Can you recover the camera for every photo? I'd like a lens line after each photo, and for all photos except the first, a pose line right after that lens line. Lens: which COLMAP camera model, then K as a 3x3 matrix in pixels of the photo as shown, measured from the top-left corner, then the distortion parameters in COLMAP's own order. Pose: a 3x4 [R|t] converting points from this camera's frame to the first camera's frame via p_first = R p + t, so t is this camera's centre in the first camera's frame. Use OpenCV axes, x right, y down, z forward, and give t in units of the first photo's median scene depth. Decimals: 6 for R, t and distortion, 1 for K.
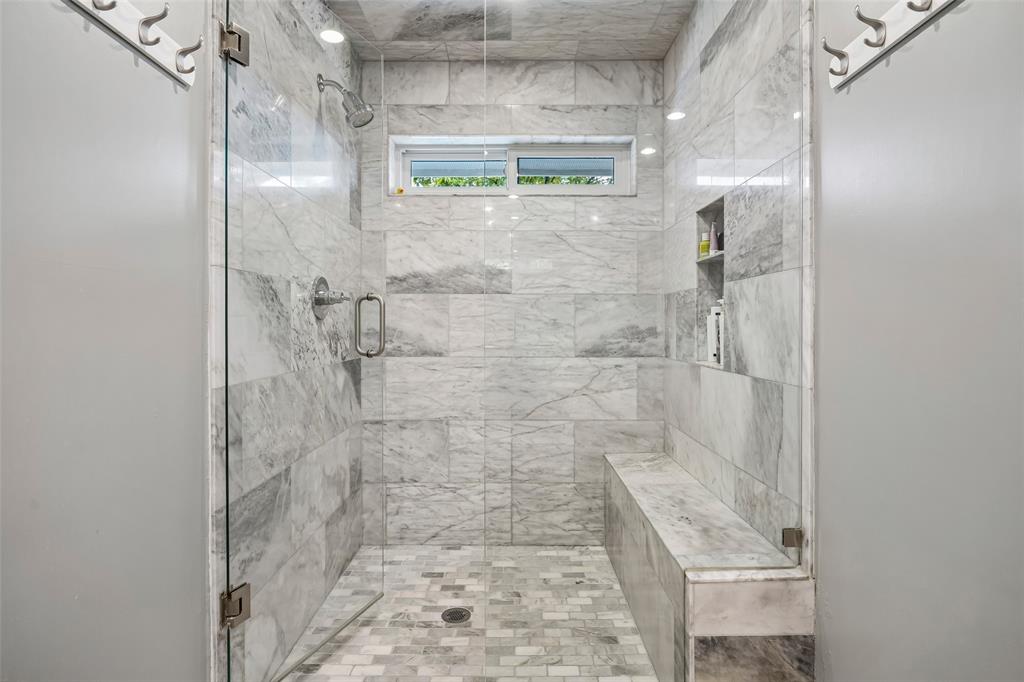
lens RADIAL K [[511.7, 0, 511.2], [0, 511.7, 324.0], [0, 0, 1]] dist [-0.013241, -0.000078]
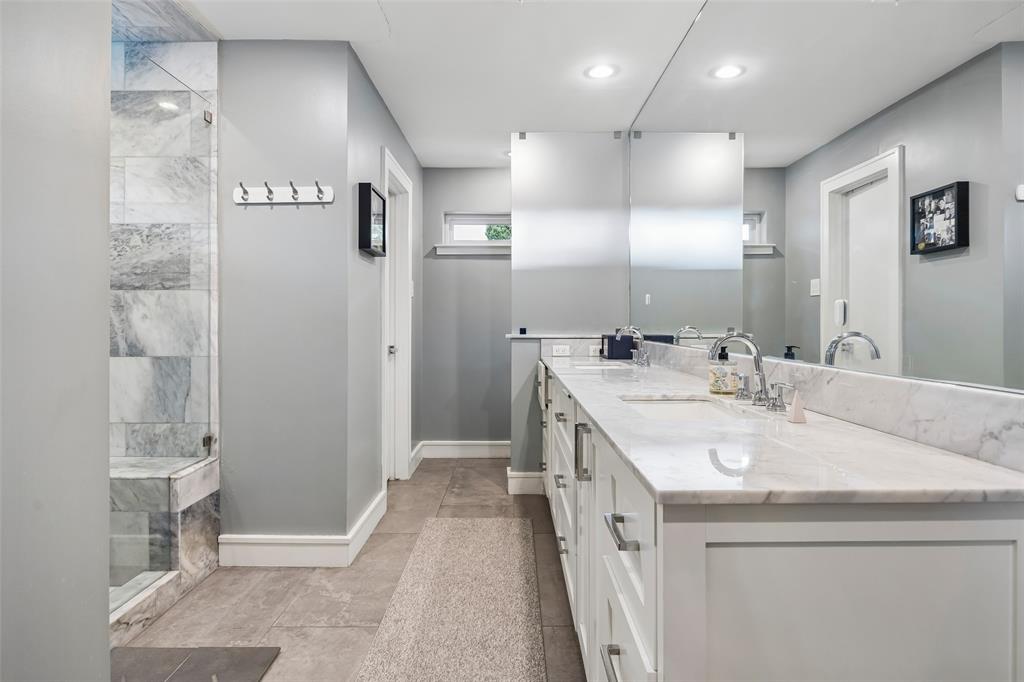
lens RADIAL K [[563.0, 0, 511.6], [0, 563.0, 334.4], [0, 0, 1]] dist [-0.000063, -0.000003]
pose [[-0.001709, -0.017014, 0.999854, -1.439567], [-0.001147, 0.999855, 0.017012, 0.010813], [-0.999998, -0.001118, -0.001728, -0.066299]]
